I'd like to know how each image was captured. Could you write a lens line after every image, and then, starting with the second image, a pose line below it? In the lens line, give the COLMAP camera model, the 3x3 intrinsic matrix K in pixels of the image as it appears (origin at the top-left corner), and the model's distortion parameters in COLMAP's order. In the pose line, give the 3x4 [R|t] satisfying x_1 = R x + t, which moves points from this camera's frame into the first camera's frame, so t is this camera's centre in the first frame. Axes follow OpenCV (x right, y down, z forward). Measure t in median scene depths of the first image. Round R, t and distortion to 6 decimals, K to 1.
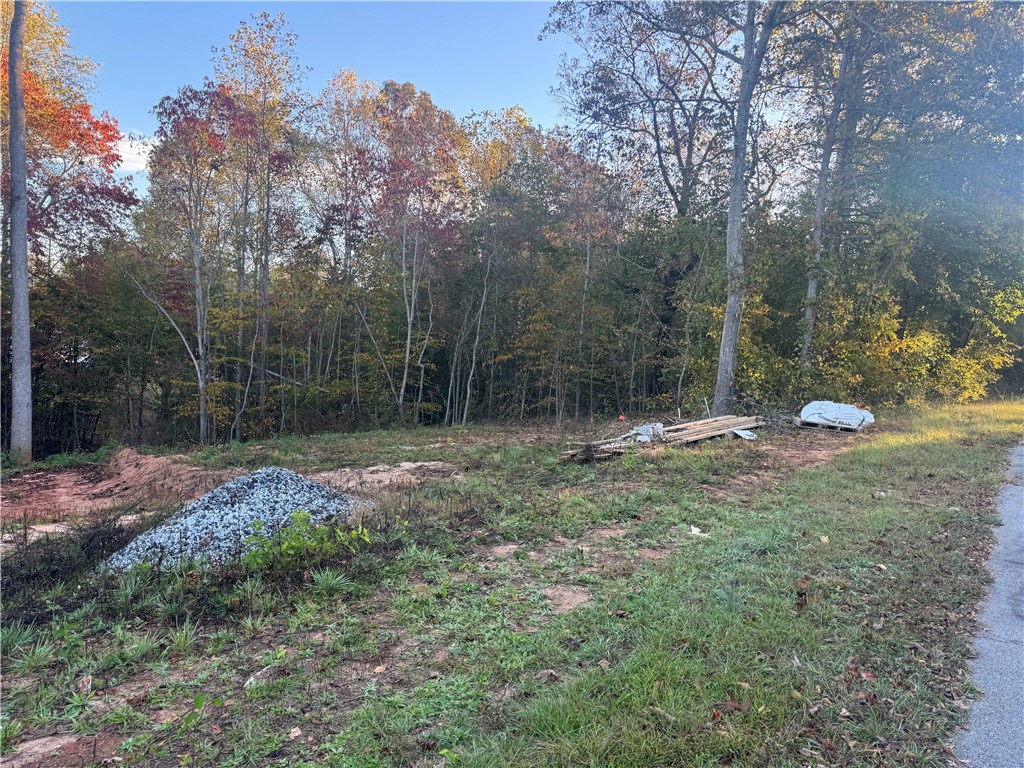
lens RADIAL K [[717.6, 0, 512.3], [0, 717.6, 386.7], [0, 0, 1]] dist [0.074288, -0.082743]
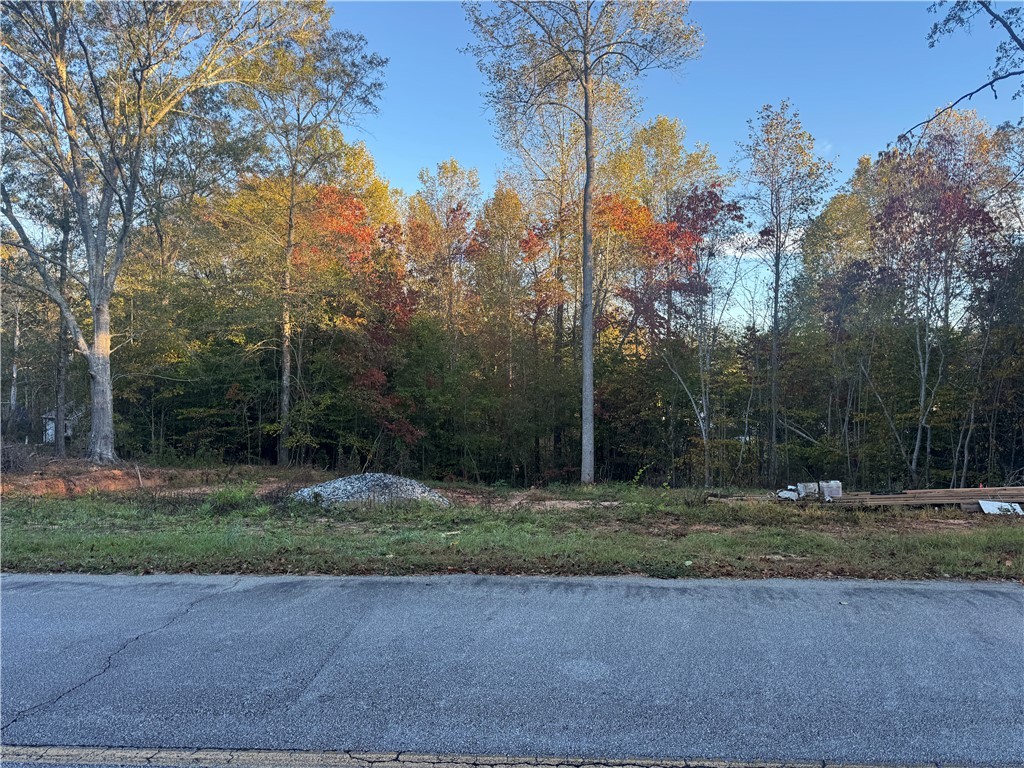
lens RADIAL K [[717.6, 0, 510.6], [0, 717.6, 390.5], [0, 0, 1]] dist [0.074288, -0.082743]
pose [[0.565819, -0.037841, -0.823661, 0.340466], [-0.035964, 0.996863, -0.070503, 0.007695], [0.823745, 0.069514, 0.562683, 0.092697]]
